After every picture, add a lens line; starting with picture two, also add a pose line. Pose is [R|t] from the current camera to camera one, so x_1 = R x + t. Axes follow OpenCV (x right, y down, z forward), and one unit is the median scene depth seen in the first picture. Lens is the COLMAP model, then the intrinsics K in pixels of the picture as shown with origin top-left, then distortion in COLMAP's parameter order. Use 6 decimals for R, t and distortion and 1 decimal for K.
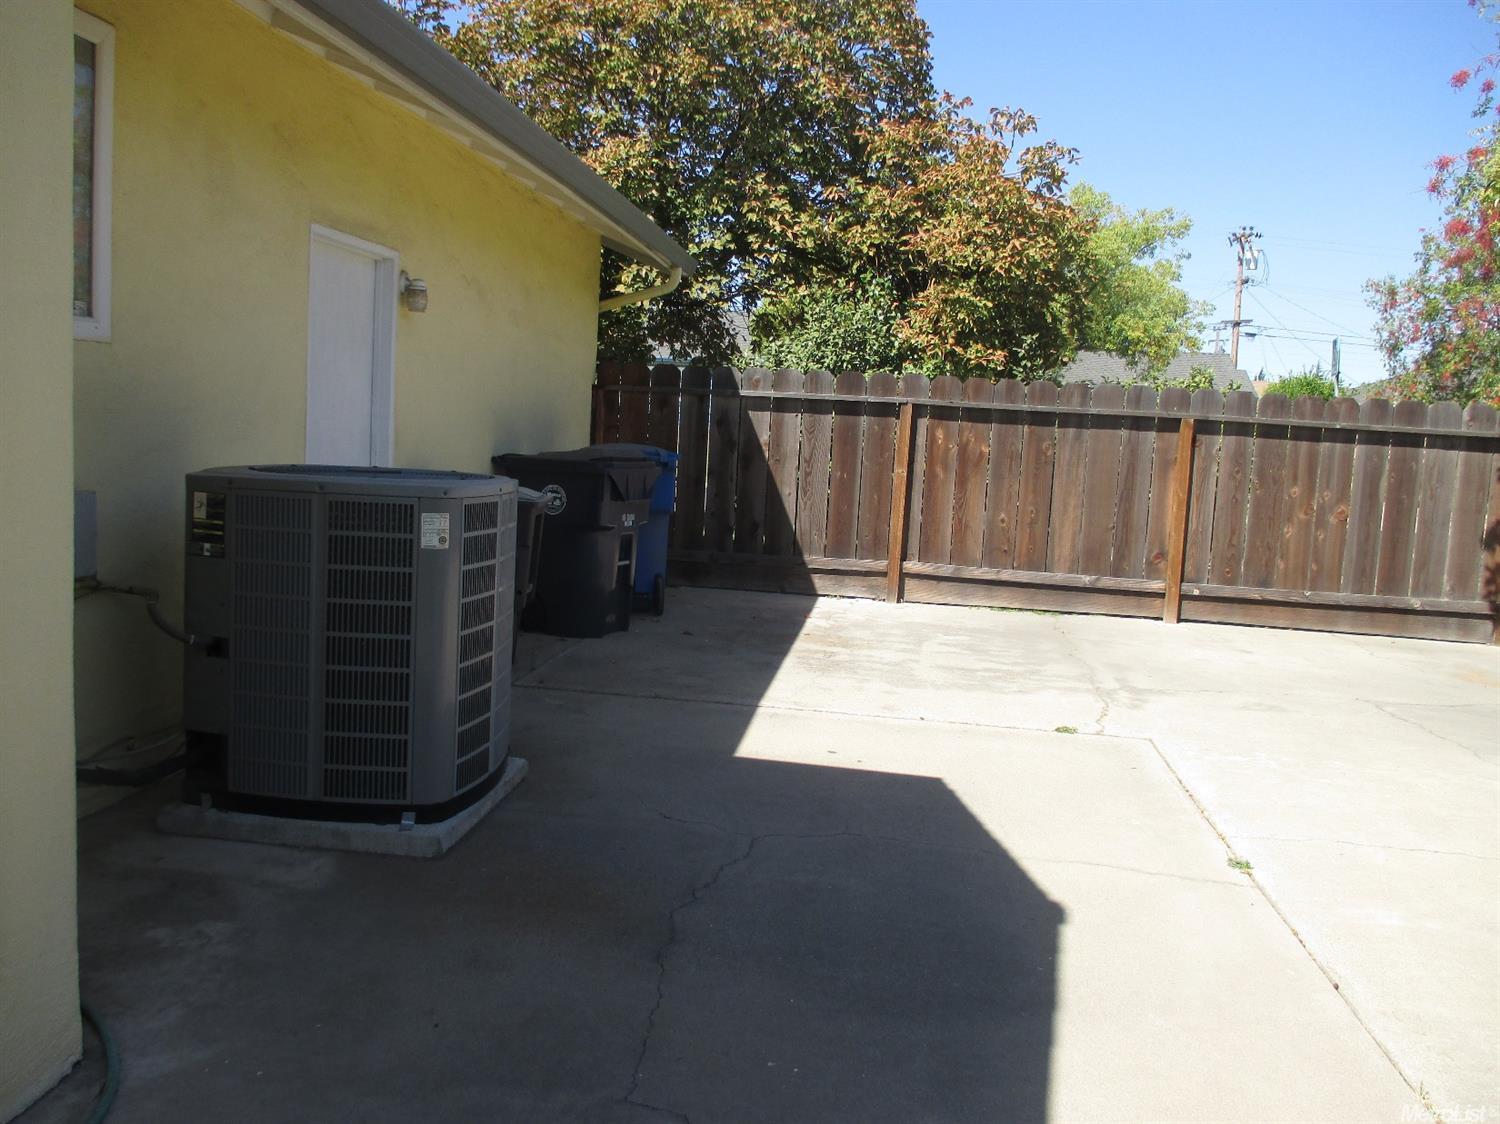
lens RADIAL K [[1196.7, 0, 750.1], [0, 1196.7, 553.1], [0, 0, 1]] dist [-0.072980, 0.019521]
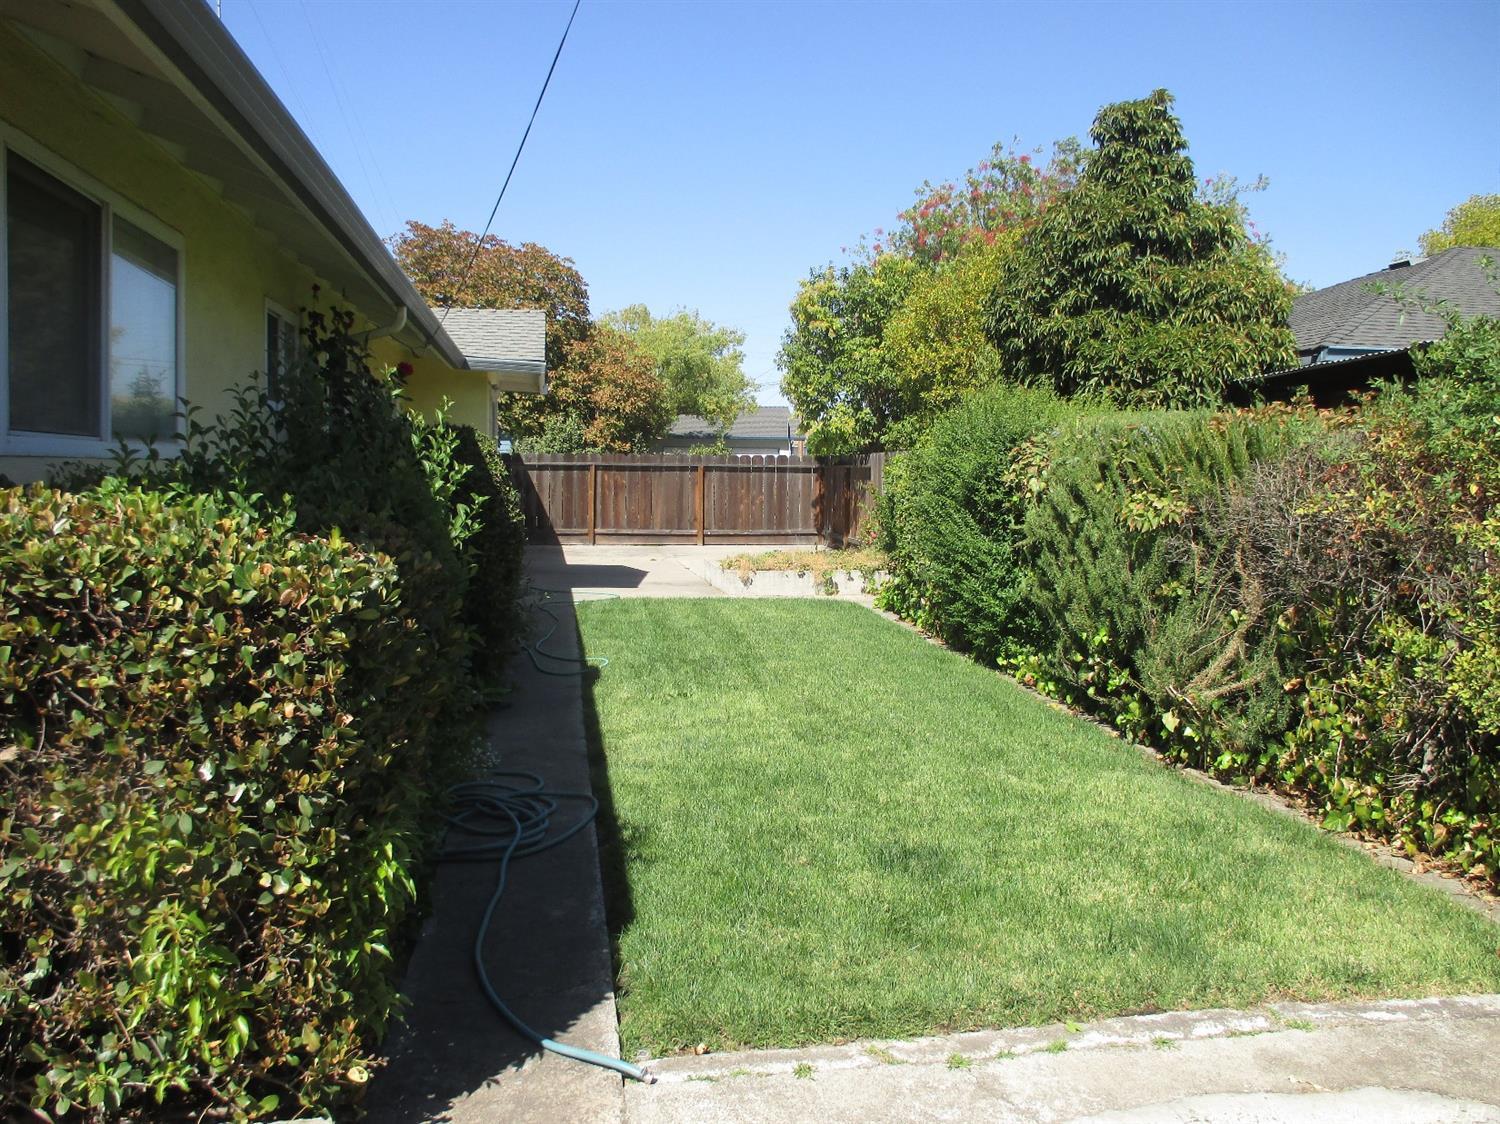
lens RADIAL K [[1196.7, 0, 743.8], [0, 1196.7, 558.8], [0, 0, 1]] dist [-0.072980, 0.019521]
pose [[0.955916, -0.062728, 0.286863, -0.295081], [0.070189, 0.997409, -0.015791, 0.132197], [-0.285129, 0.035230, 0.957842, -1.480018]]
